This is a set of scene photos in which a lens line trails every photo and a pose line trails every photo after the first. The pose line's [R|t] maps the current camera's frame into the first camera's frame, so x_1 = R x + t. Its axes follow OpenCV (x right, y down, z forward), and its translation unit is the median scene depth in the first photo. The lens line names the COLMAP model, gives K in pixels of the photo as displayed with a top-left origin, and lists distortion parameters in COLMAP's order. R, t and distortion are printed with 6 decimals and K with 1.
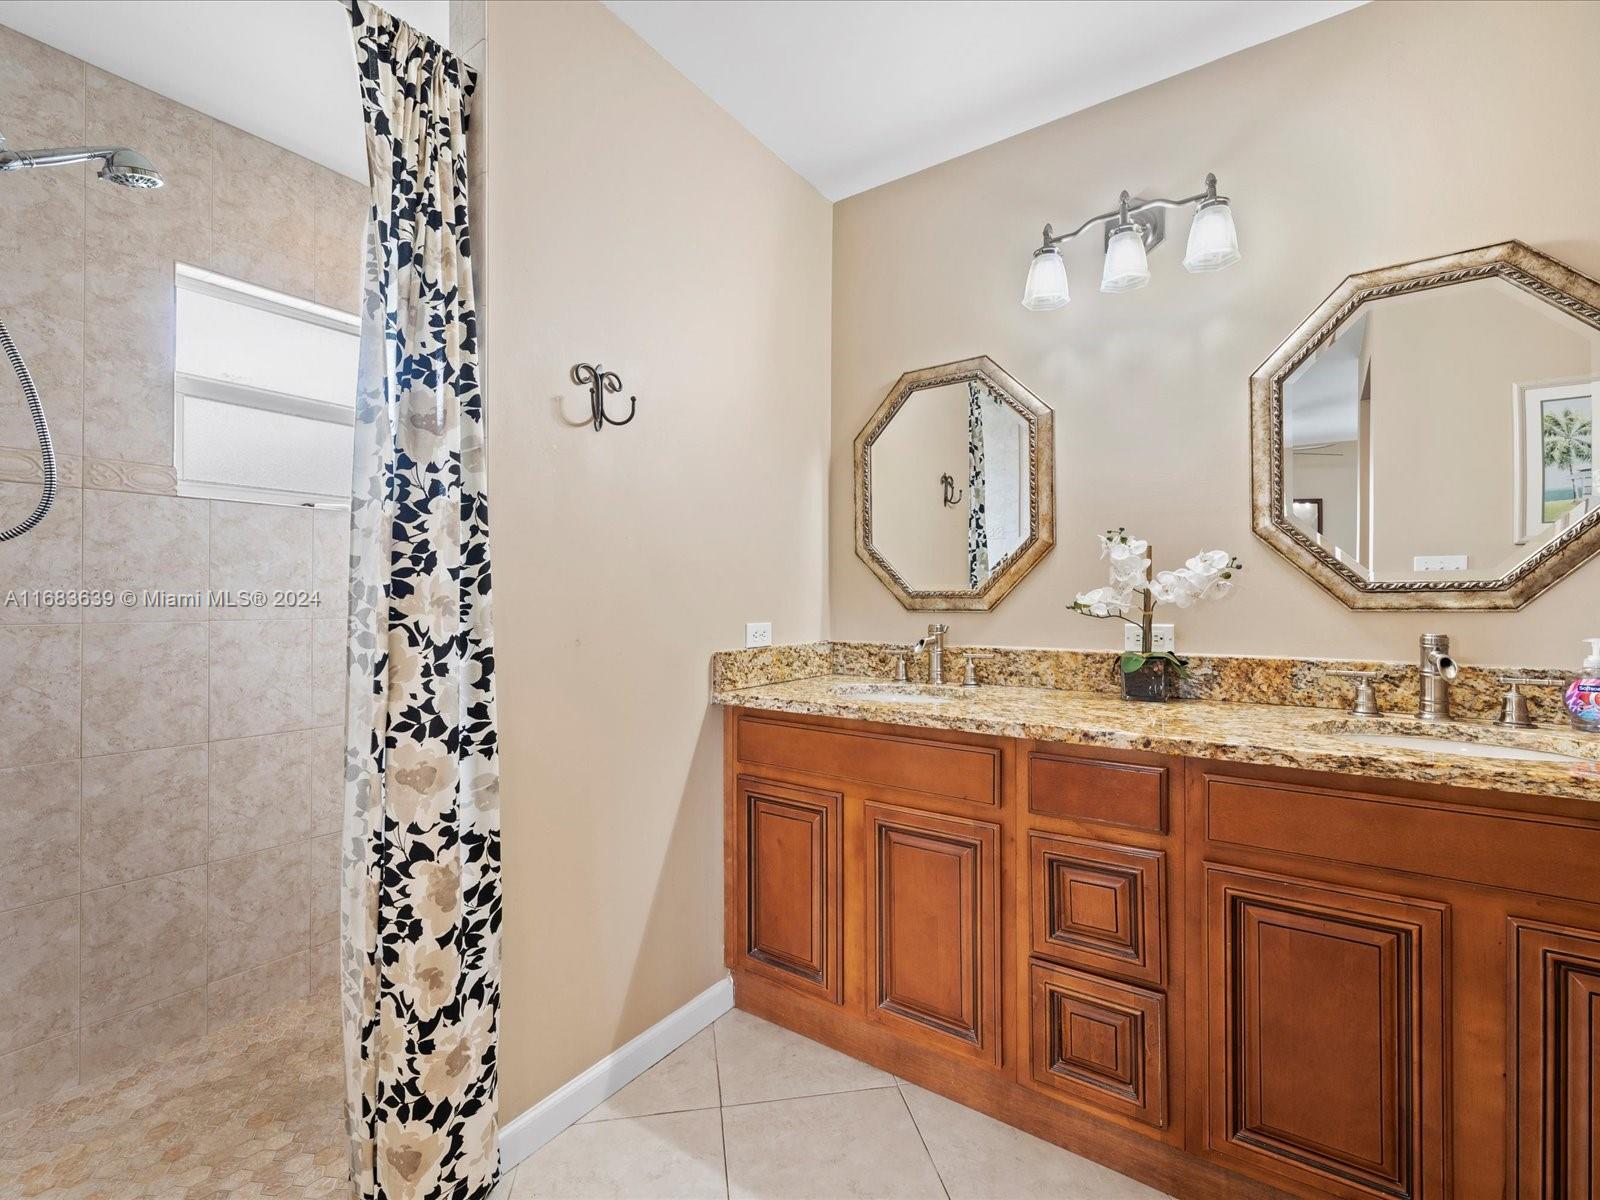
lens RADIAL K [[723.9, 0, 799.1], [0, 723.9, 600.6], [0, 0, 1]] dist [0.000367, -0.000456]
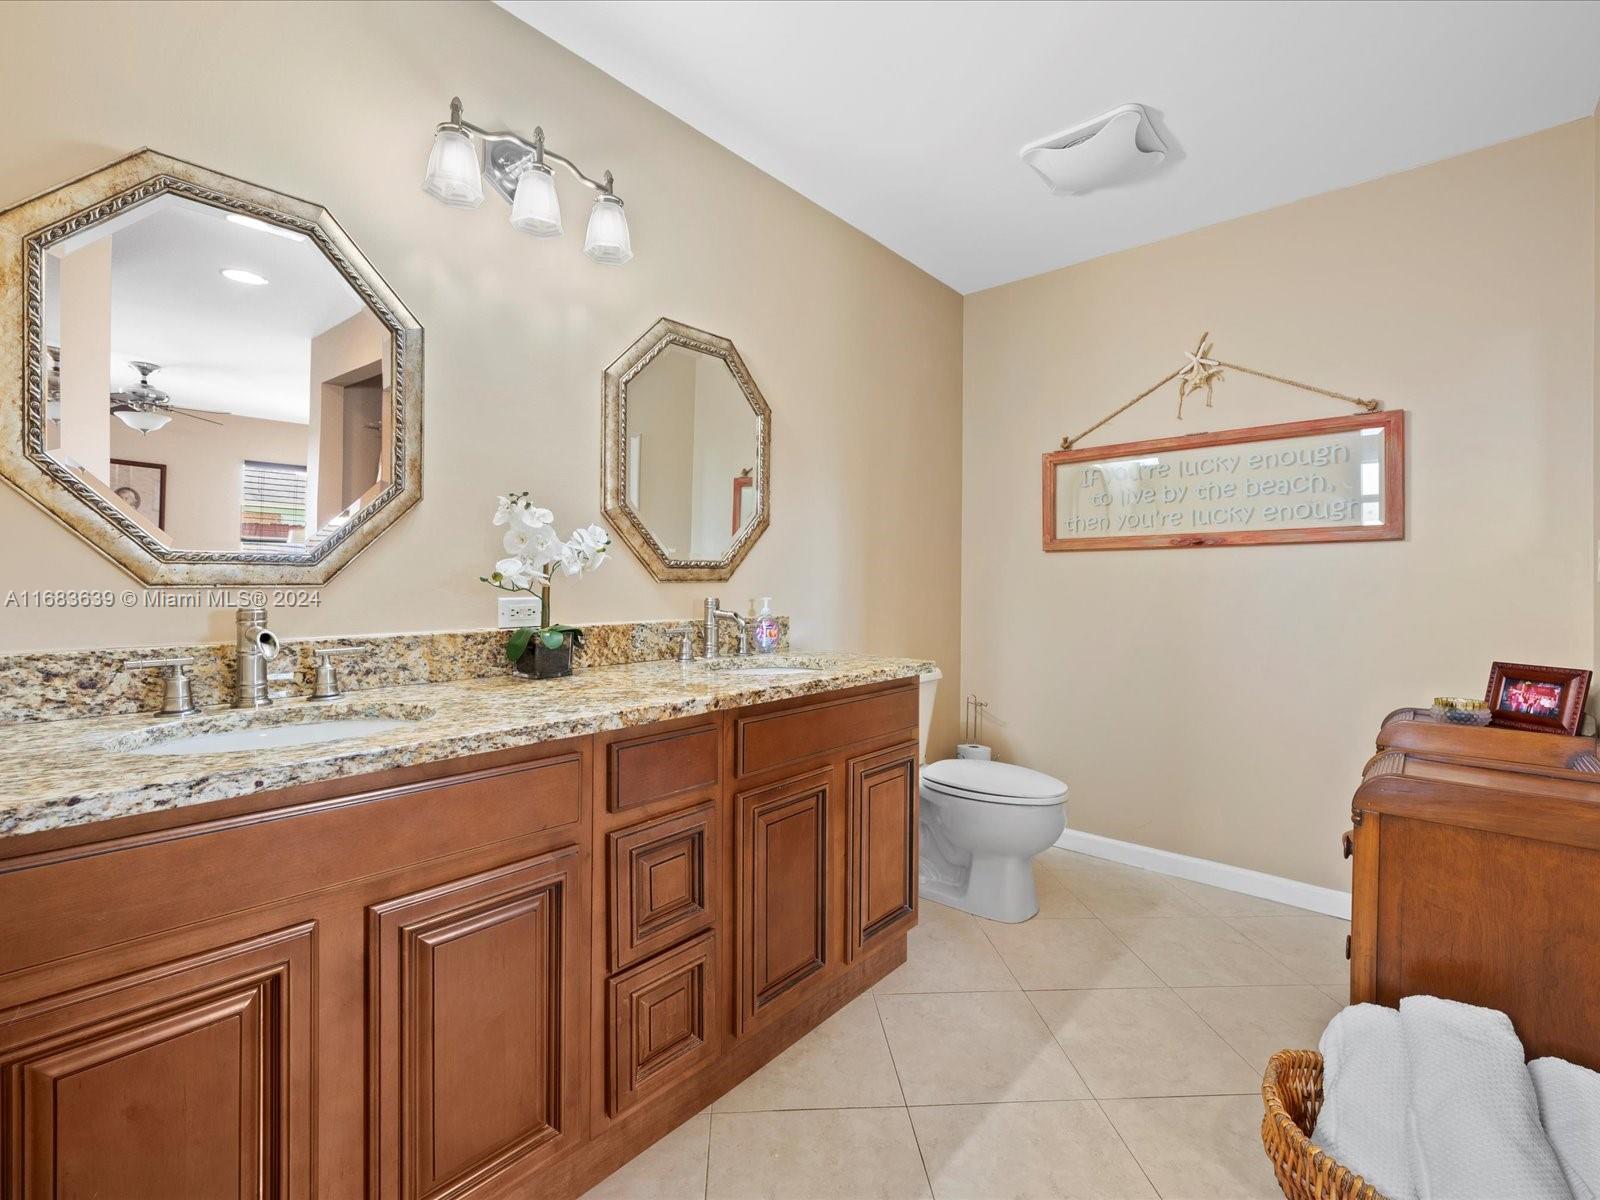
lens RADIAL K [[723.9, 0, 794.3], [0, 723.9, 585.6], [0, 0, 1]] dist [0.000367, -0.000456]
pose [[0.100305, -0.005149, 0.994943, -0.455871], [-0.003729, 0.999978, 0.005551, 0.011464], [-0.994950, -0.004267, 0.100283, 0.606776]]
